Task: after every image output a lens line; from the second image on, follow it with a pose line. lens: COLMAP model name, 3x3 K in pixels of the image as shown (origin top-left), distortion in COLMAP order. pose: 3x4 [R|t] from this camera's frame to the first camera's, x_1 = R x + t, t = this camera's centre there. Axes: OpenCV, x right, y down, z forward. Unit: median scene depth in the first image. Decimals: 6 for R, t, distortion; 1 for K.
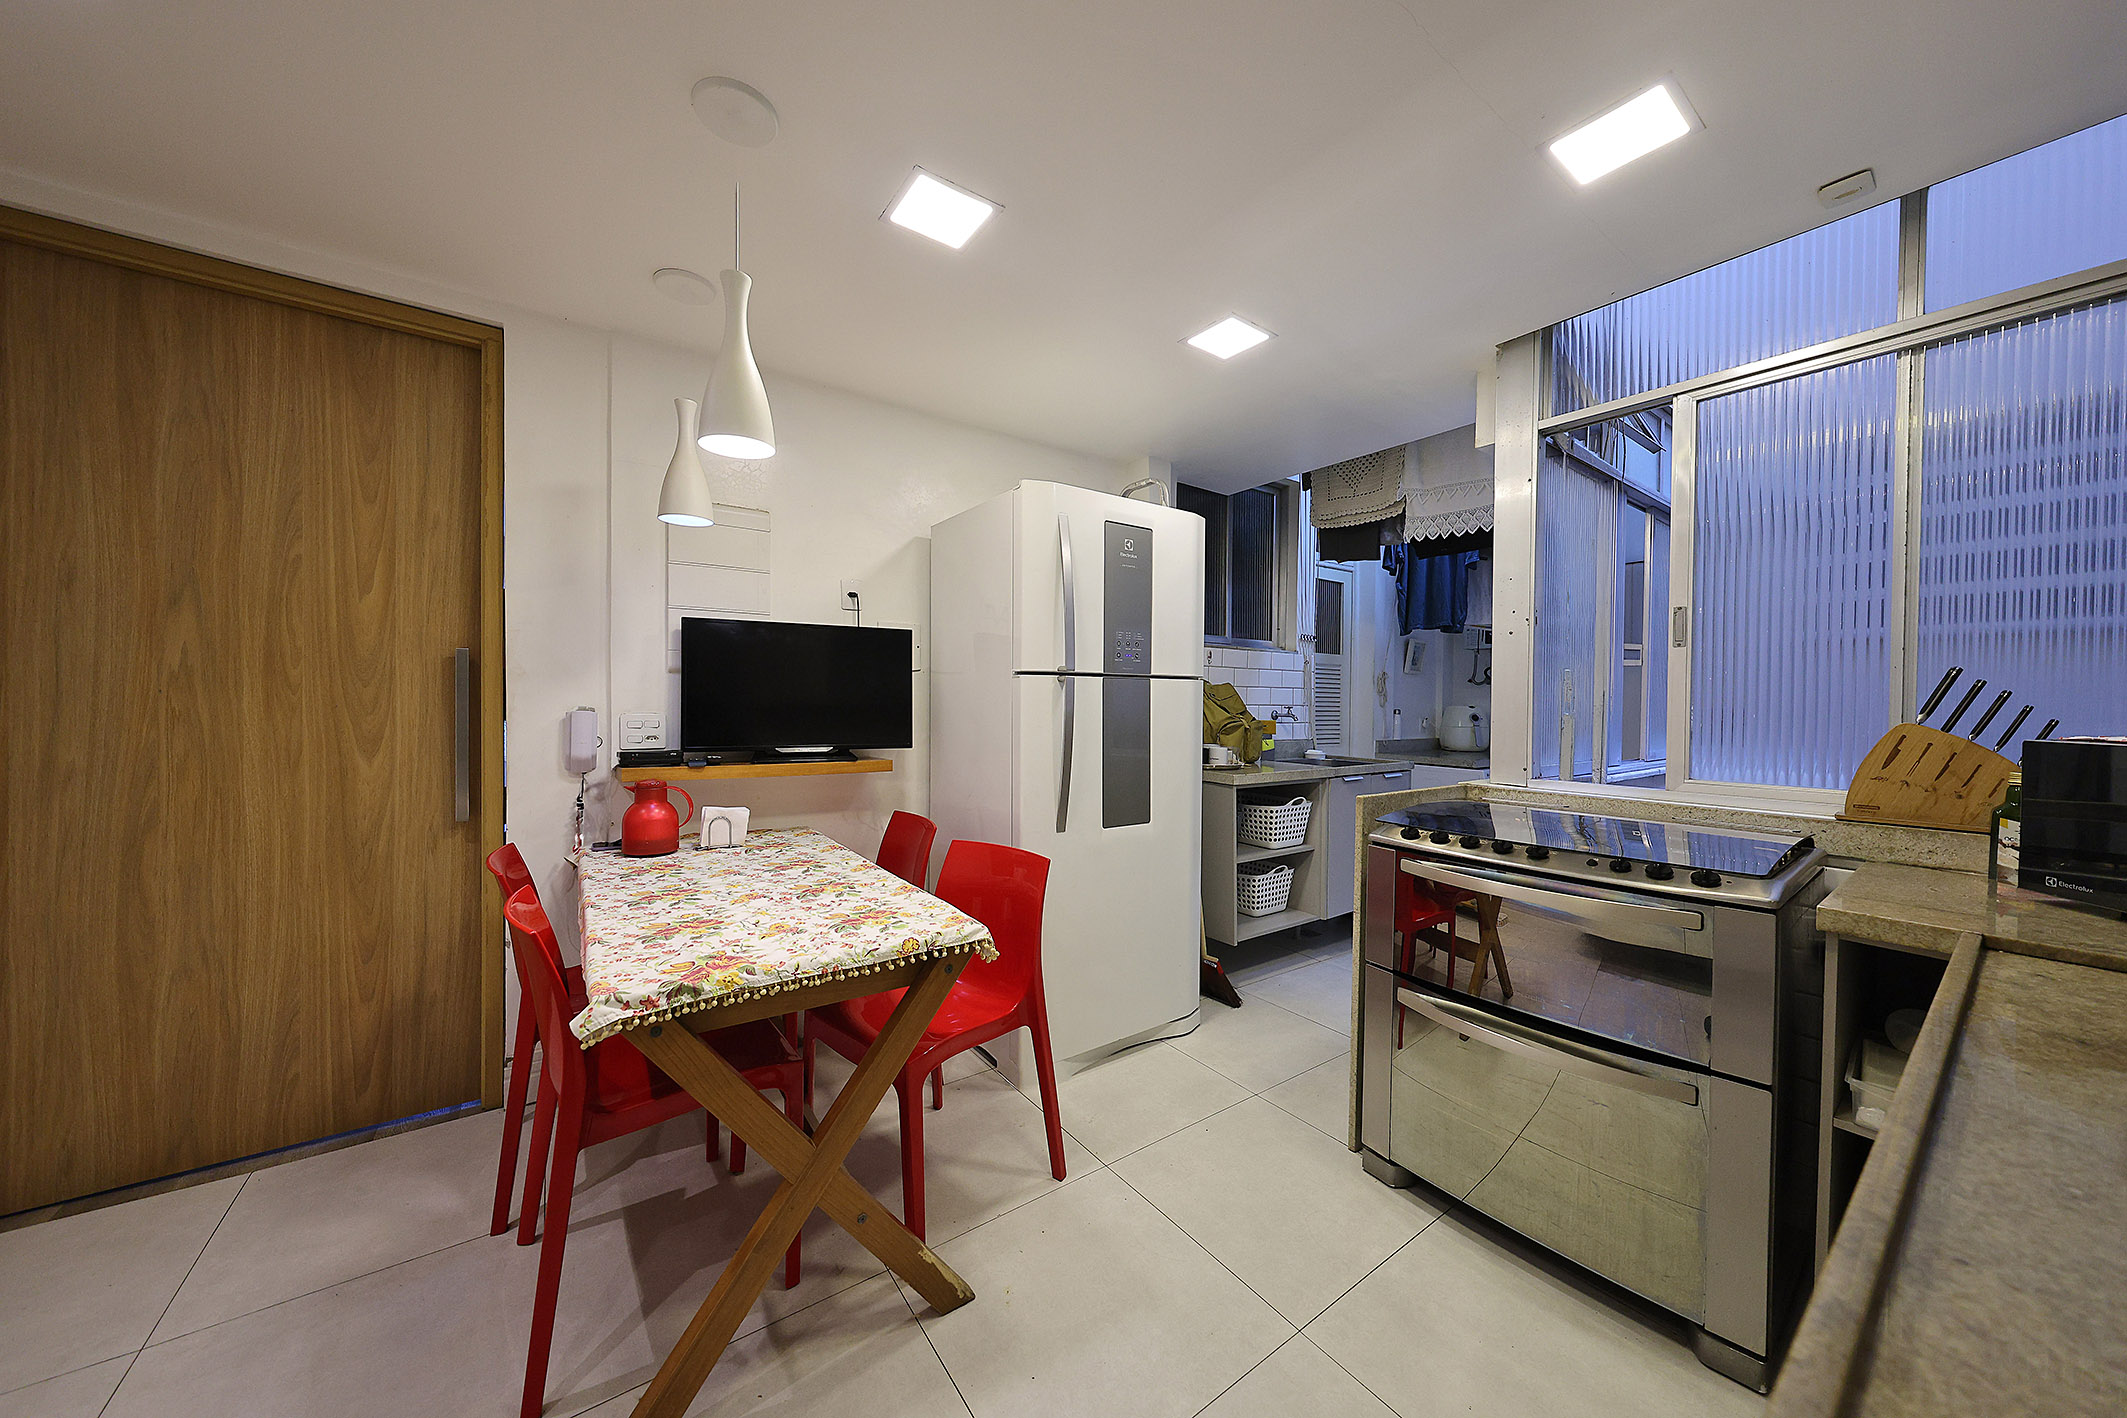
lens RADIAL K [[741.6, 0, 1063.5], [0, 741.6, 712.1], [0, 0, 1]] dist [0.003122, -0.000135]
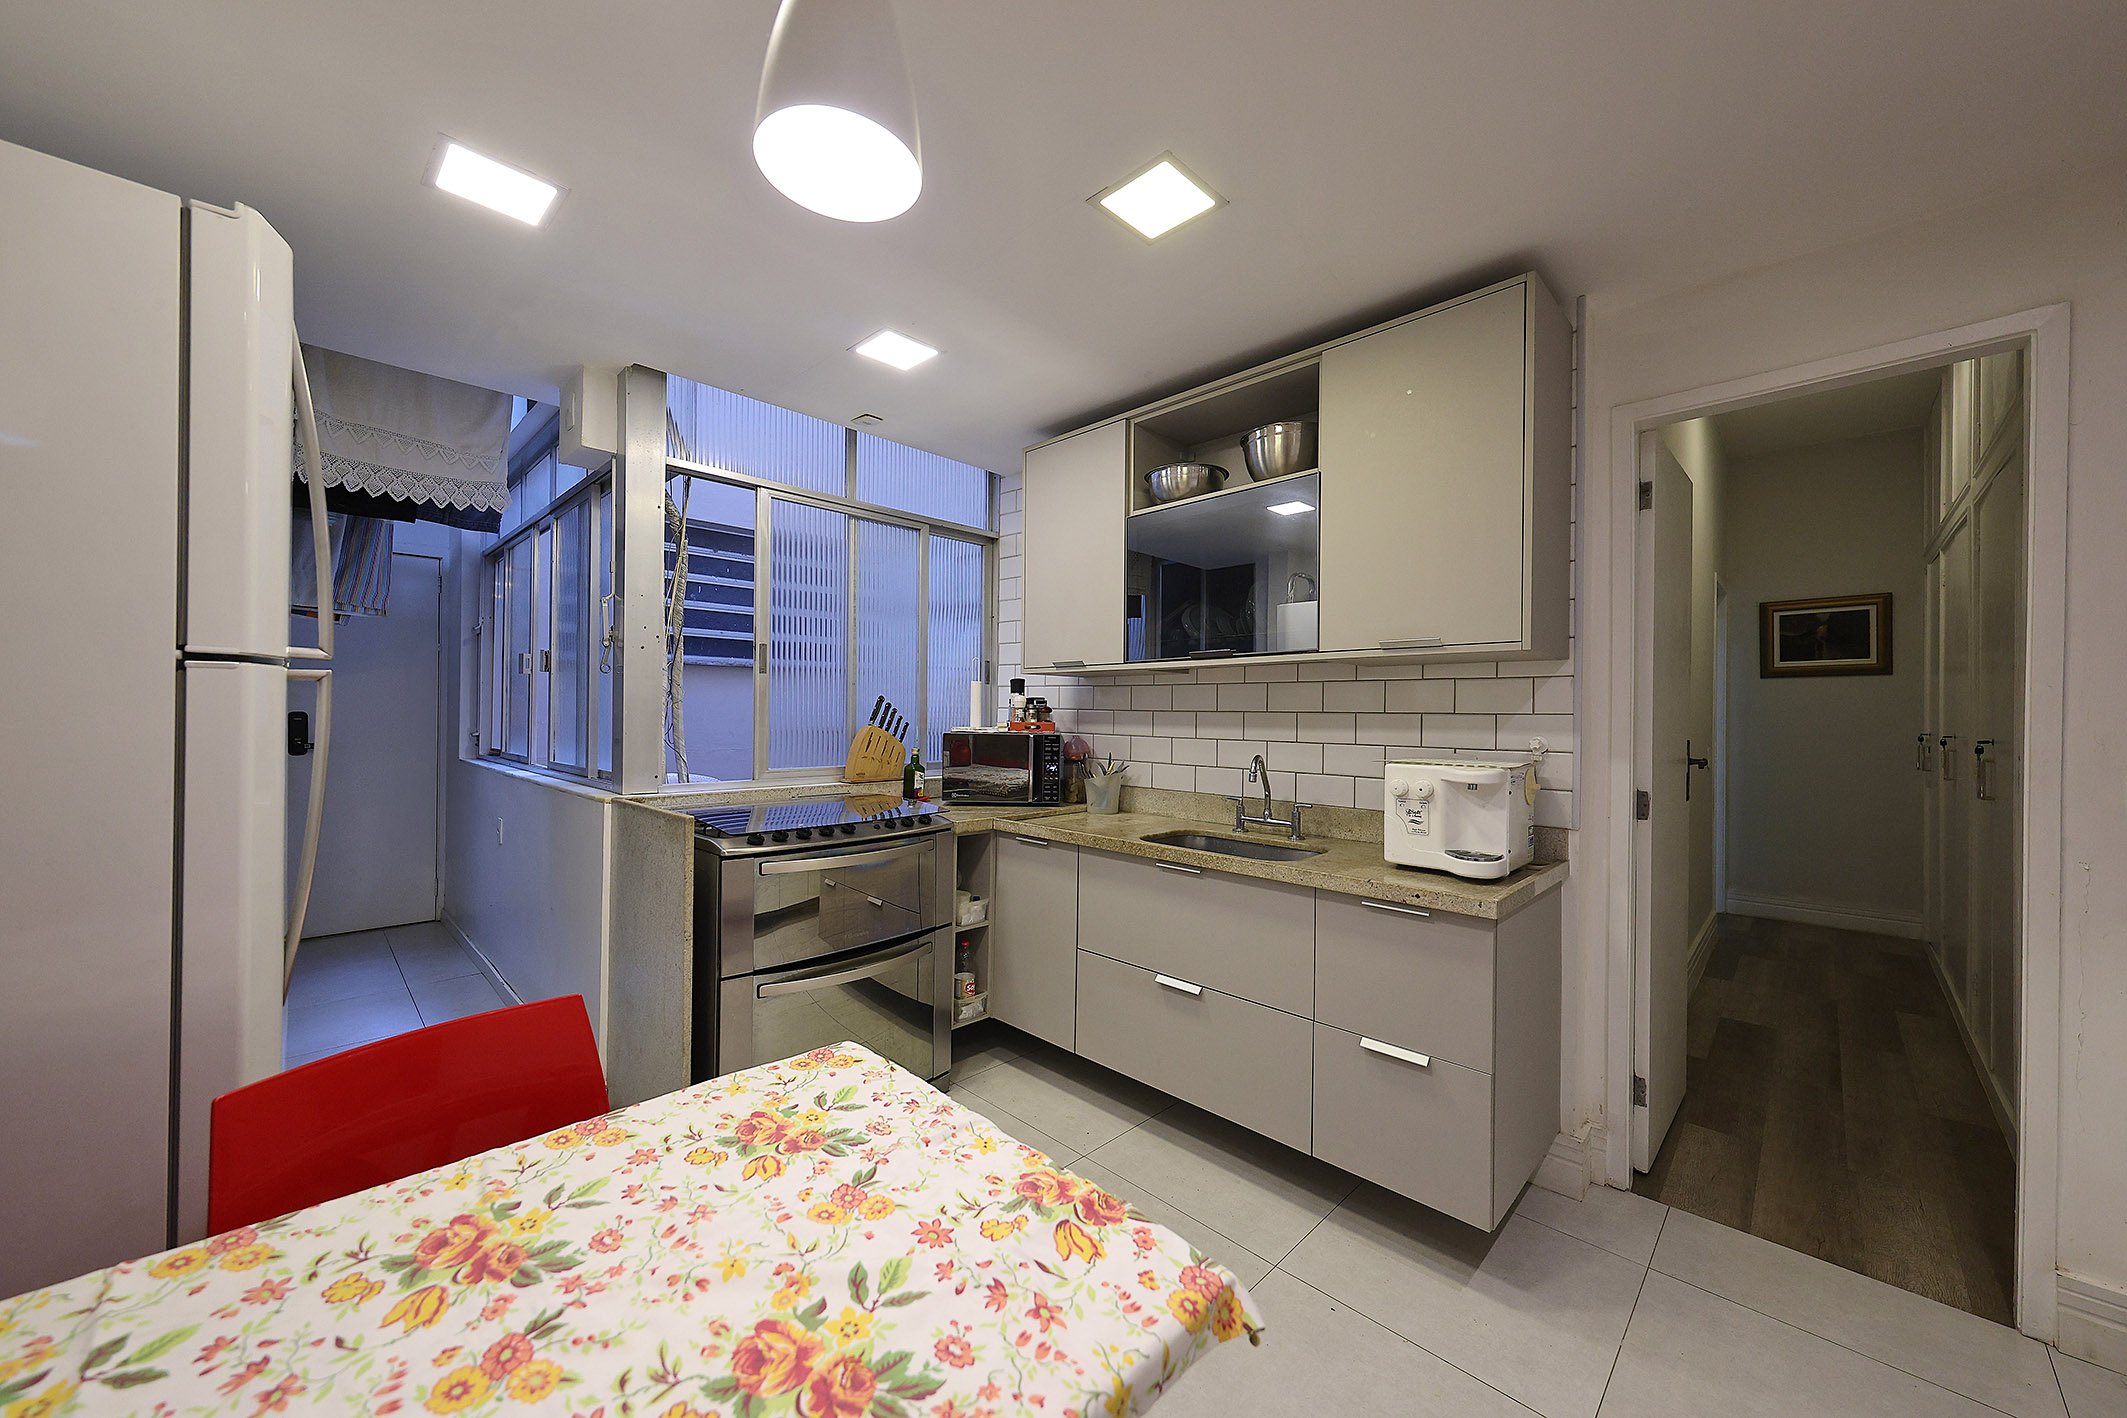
lens RADIAL K [[793.7, 0, 1063.3], [0, 793.7, 706.3], [0, 0, 1]] dist [-0.002183, -0.000297]
pose [[-0.187535, -0.005199, 0.982244, -0.876355], [0.004748, 0.999970, 0.006199, -0.042633], [-0.982246, 0.005826, -0.187505, 0.899985]]
